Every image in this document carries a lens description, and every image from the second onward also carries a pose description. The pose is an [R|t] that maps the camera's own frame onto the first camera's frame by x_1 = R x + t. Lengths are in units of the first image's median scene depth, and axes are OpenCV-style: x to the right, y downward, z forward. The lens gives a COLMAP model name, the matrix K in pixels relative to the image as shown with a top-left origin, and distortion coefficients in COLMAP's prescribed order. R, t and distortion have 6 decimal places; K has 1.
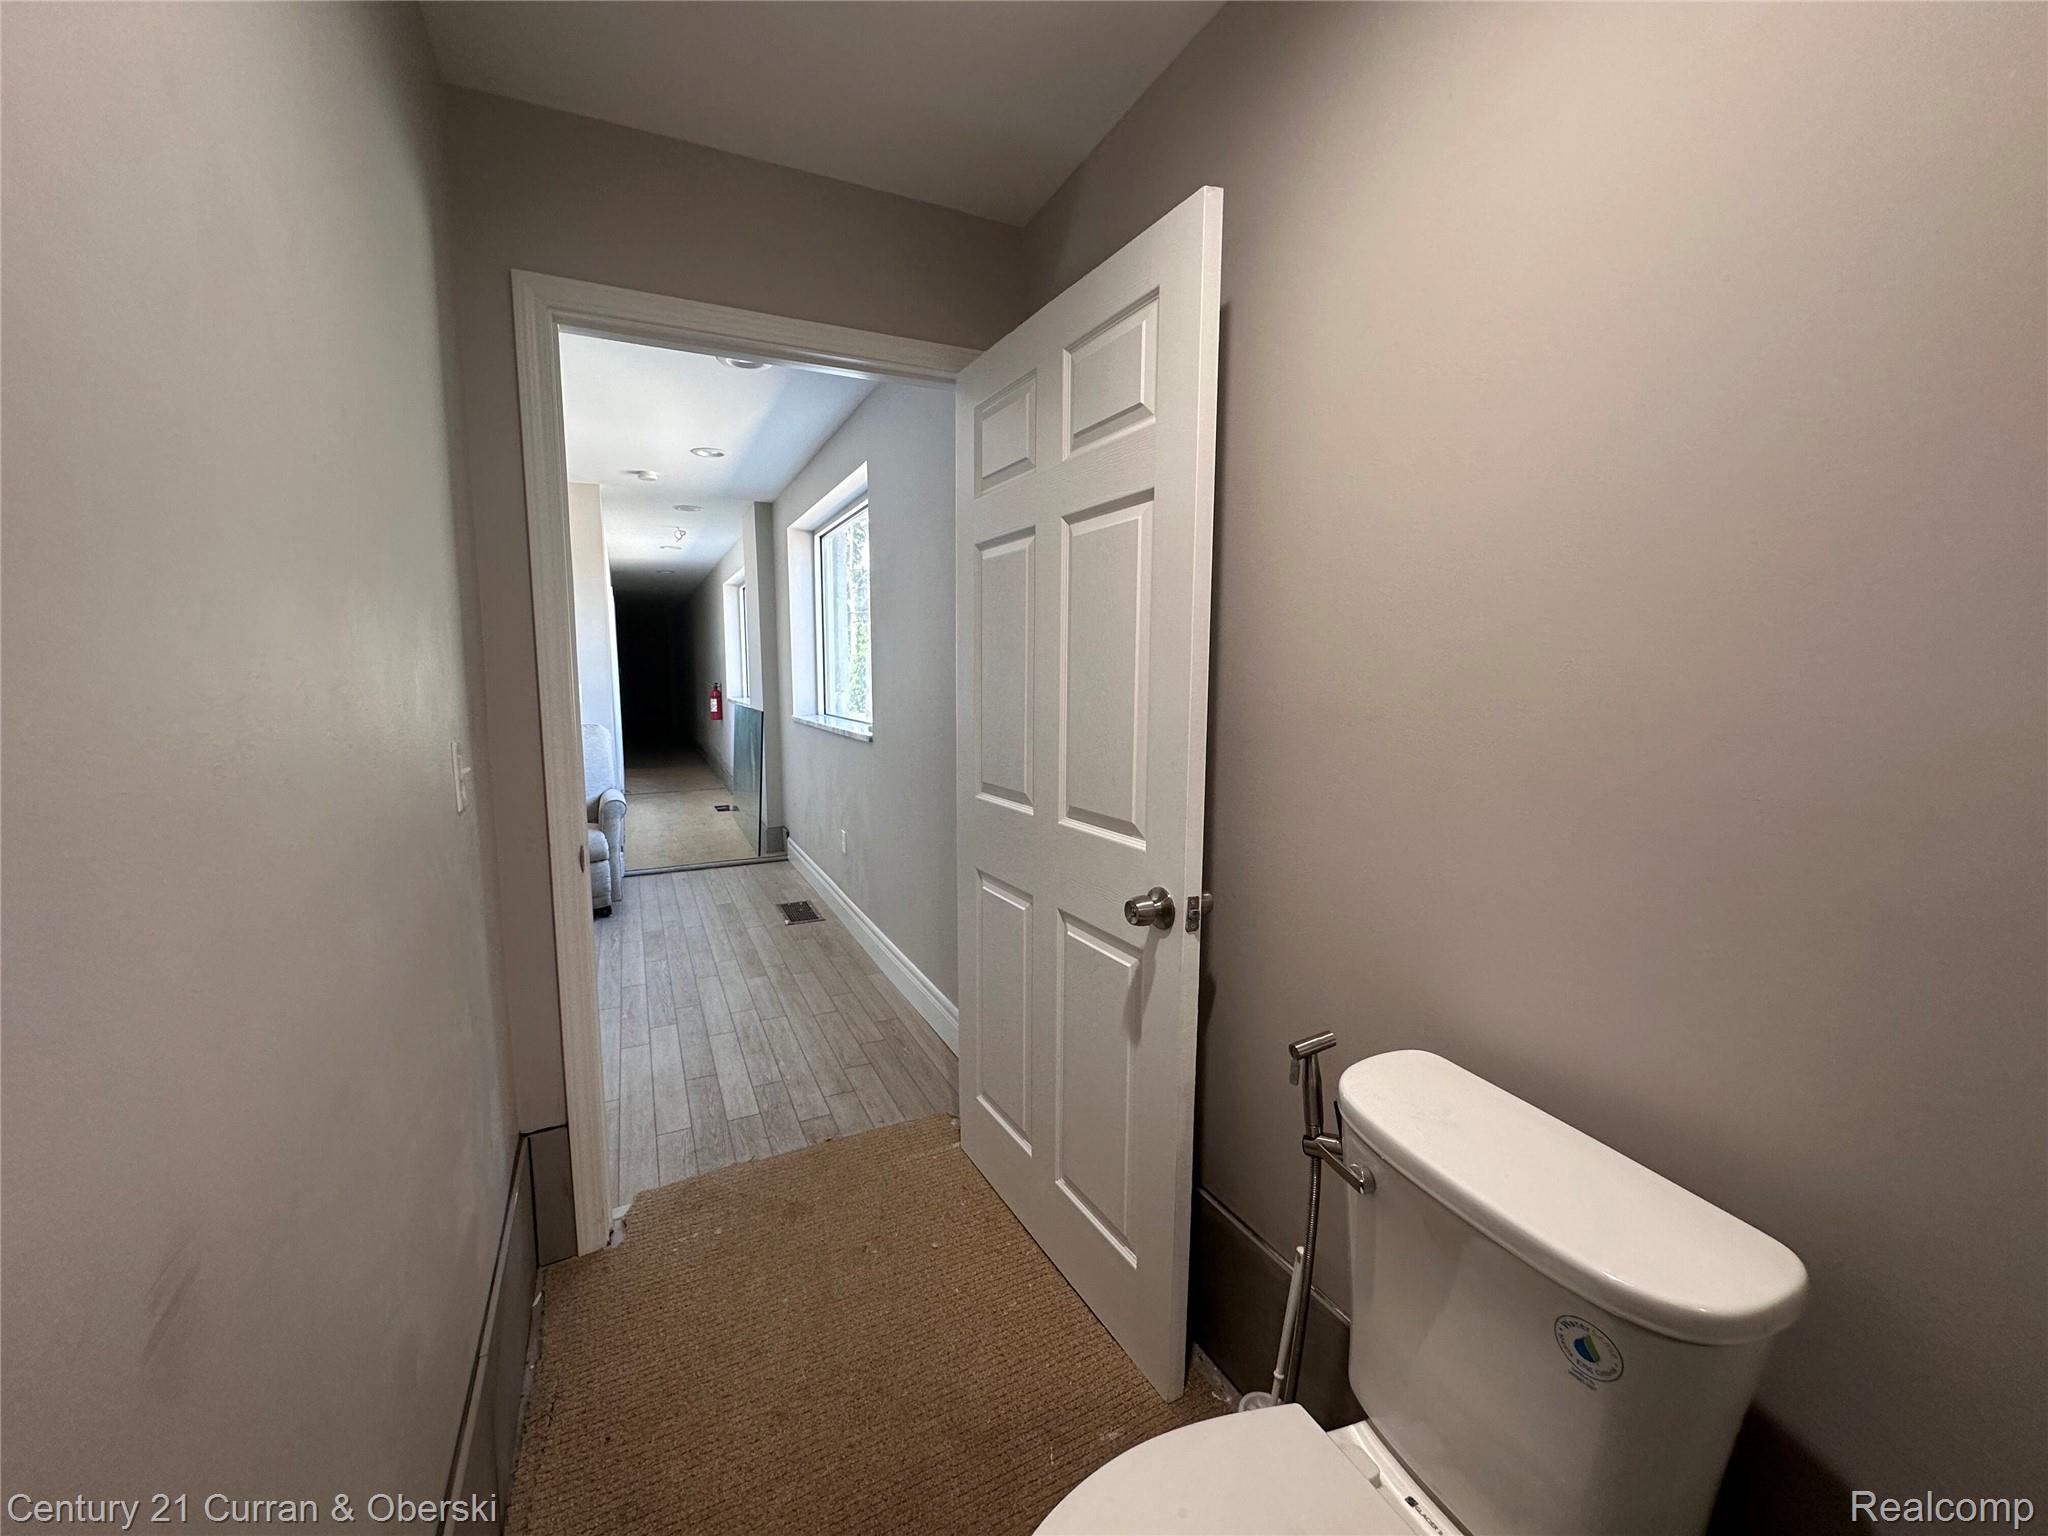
lens RADIAL K [[807.5, 0, 1015.5], [0, 807.5, 768.4], [0, 0, 1]] dist [-0.008750, 0.000114]
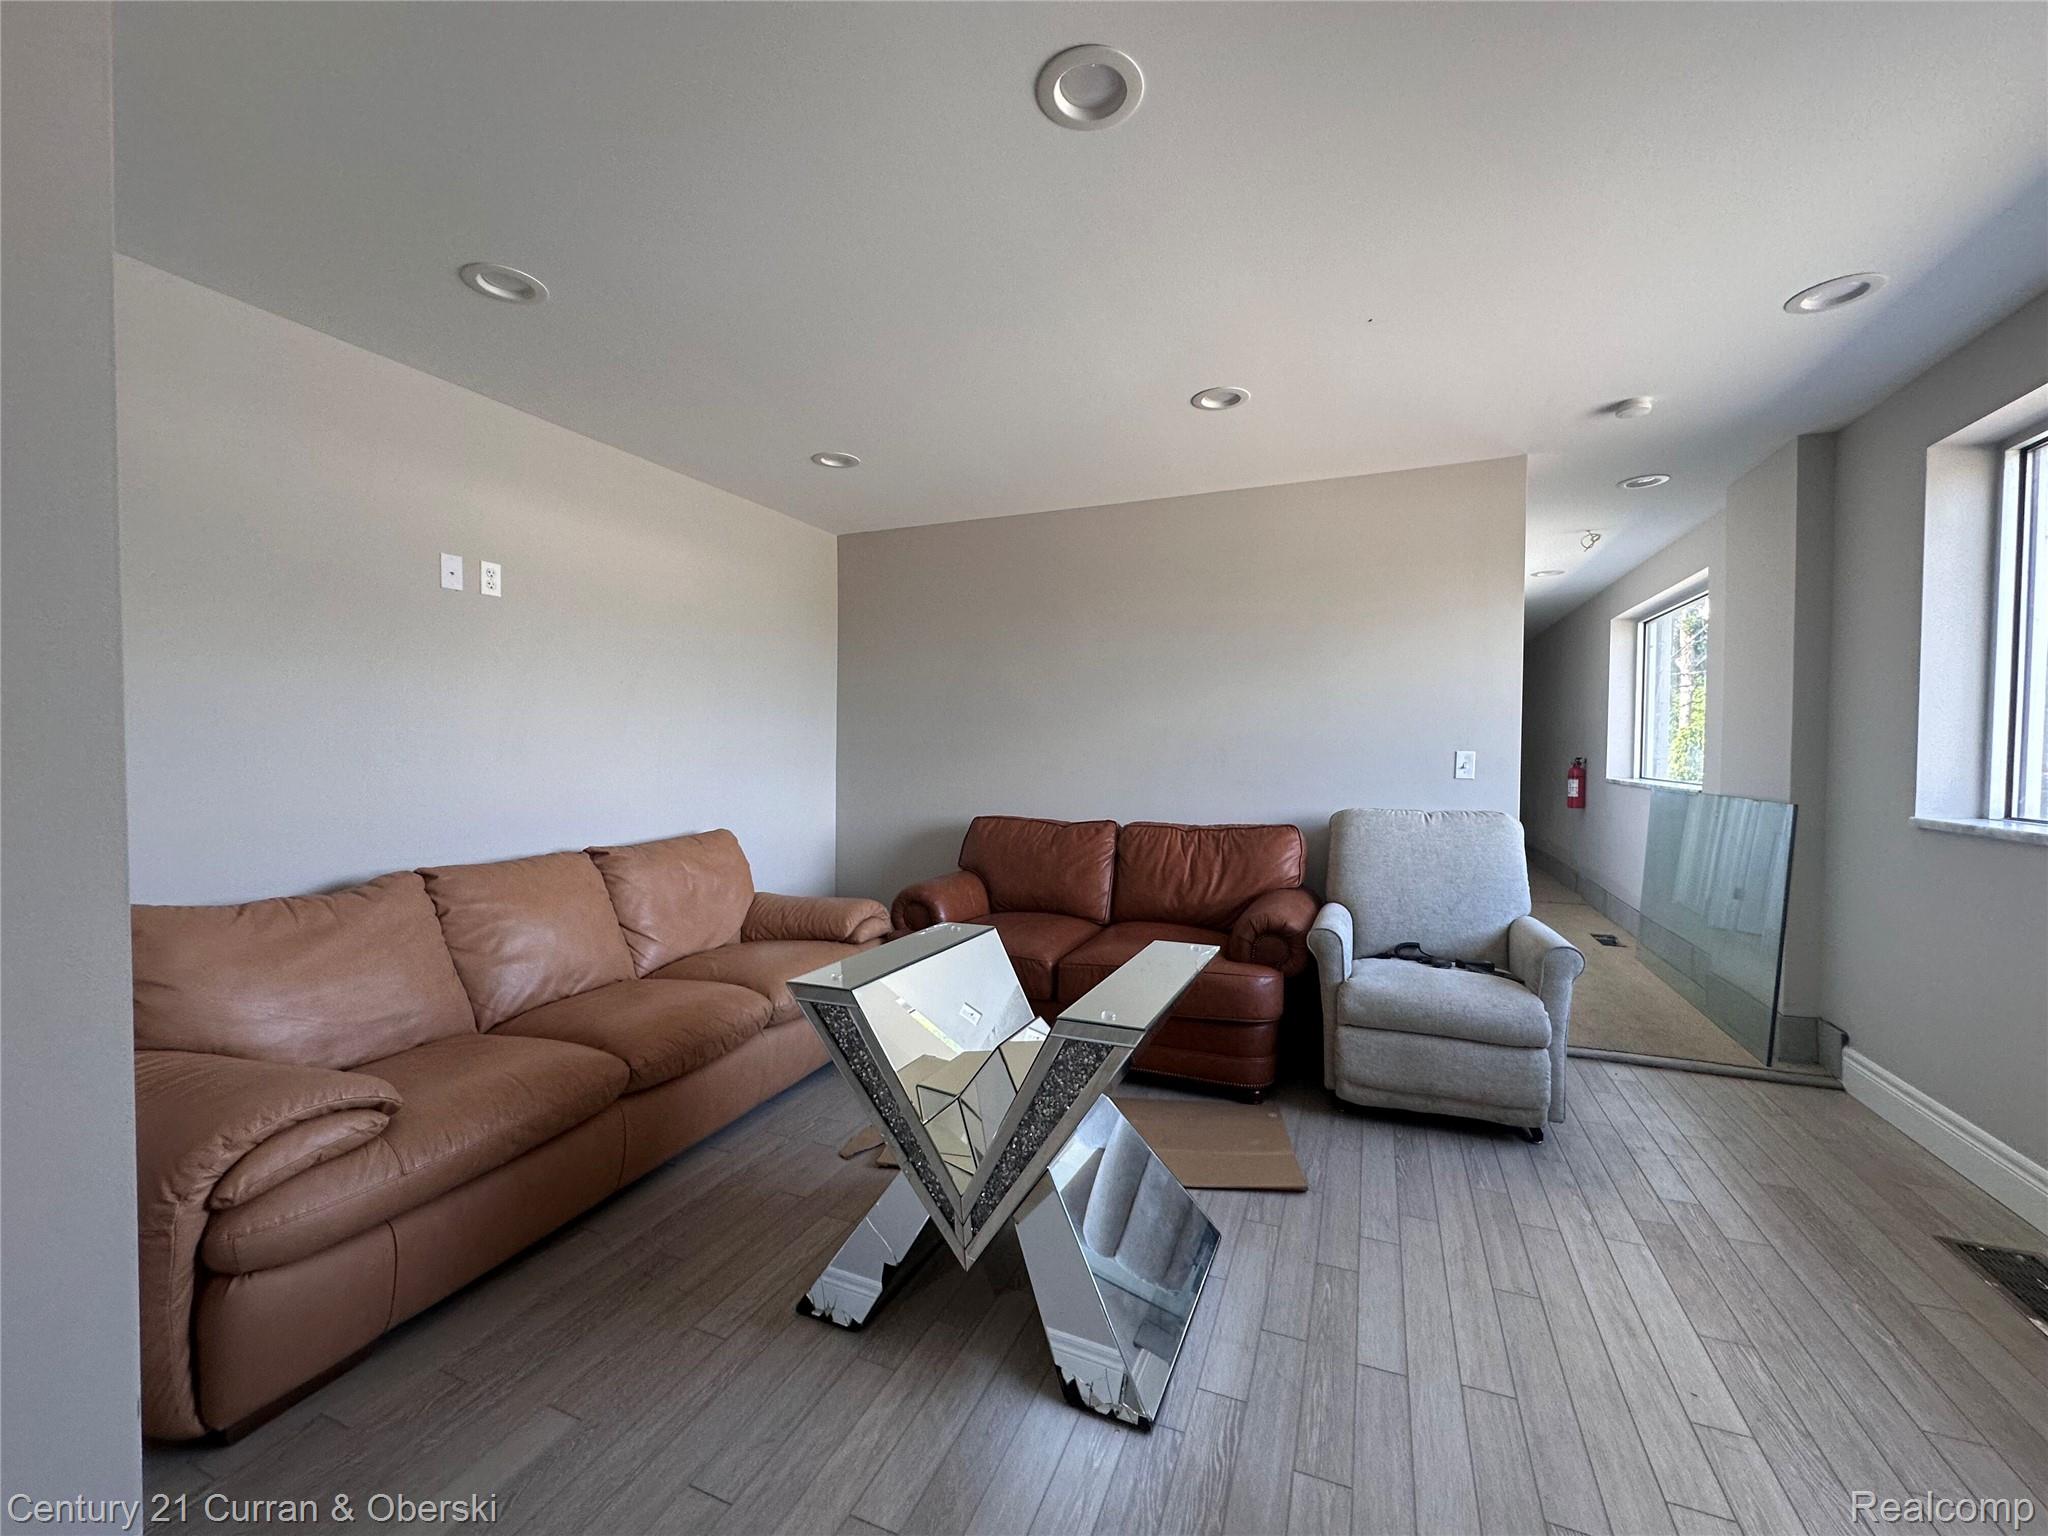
lens RADIAL K [[817.7, 0, 1026.5], [0, 817.7, 767.8], [0, 0, 1]] dist [-0.004603, 0.000841]
pose [[0.661635, 0.022908, -0.749476, -0.265445], [-0.096224, 0.993863, -0.054569, -0.016084], [0.743626, 0.108223, 0.659778, 0.259766]]
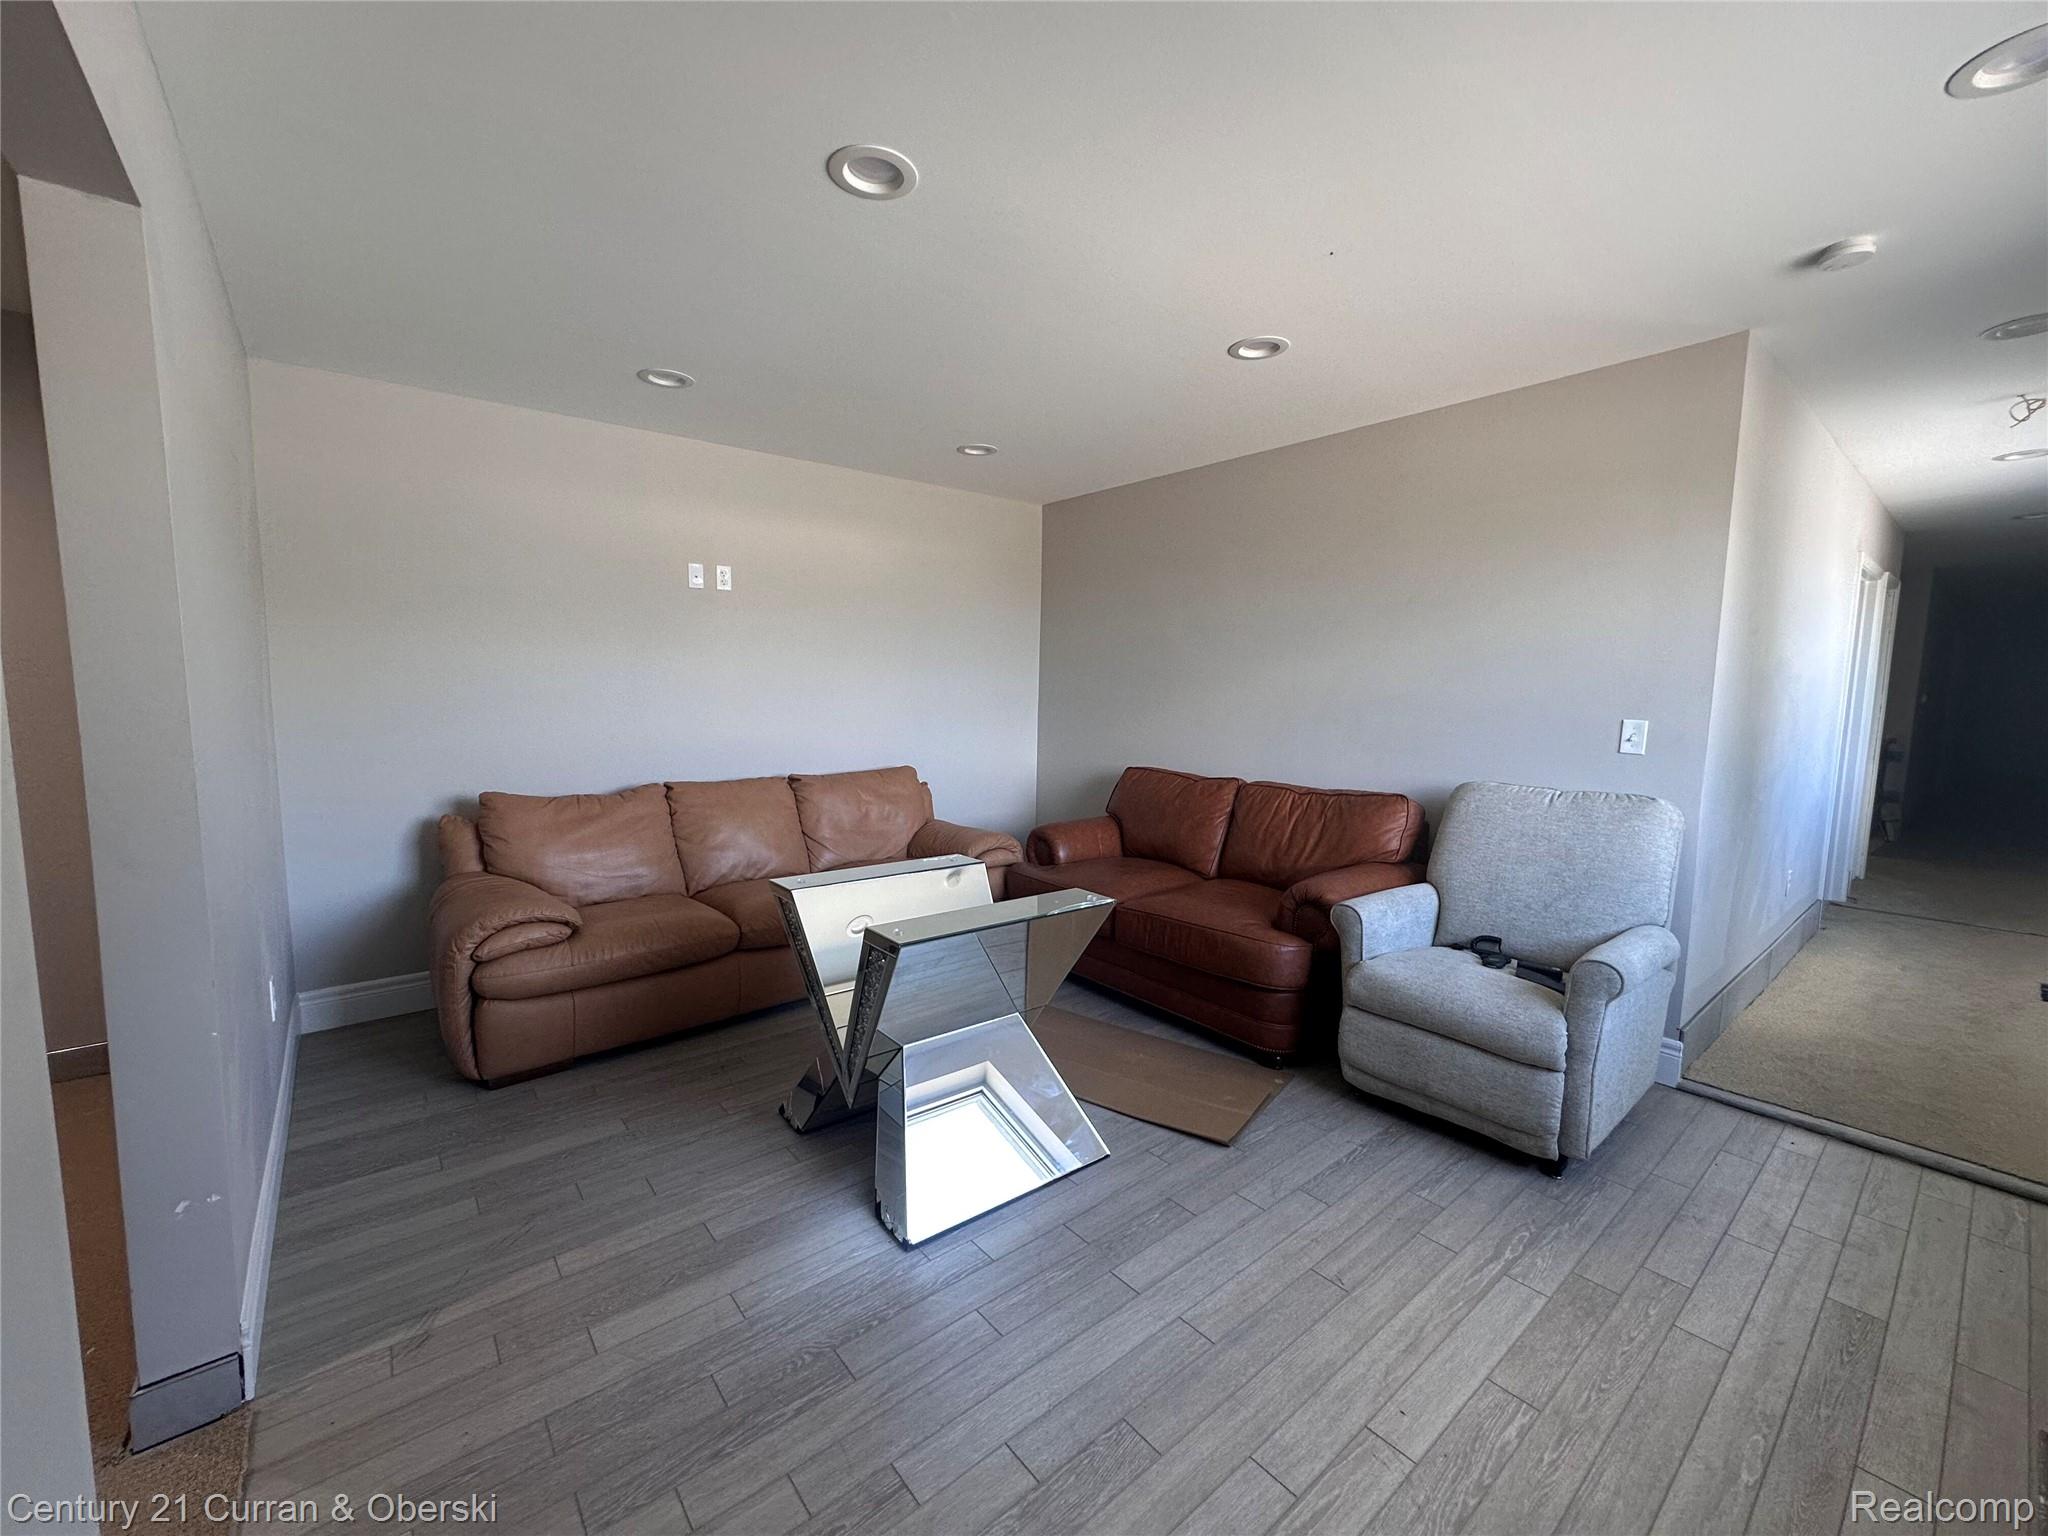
lens RADIAL K [[817.7, 0, 1026.5], [0, 817.7, 767.8], [0, 0, 1]] dist [-0.004603, 0.000841]
pose [[0.233256, 0.104046, -0.966833, -0.095779], [-0.131317, 0.988522, 0.074698, -0.056317], [0.963508, 0.109538, 0.244242, 0.445593]]
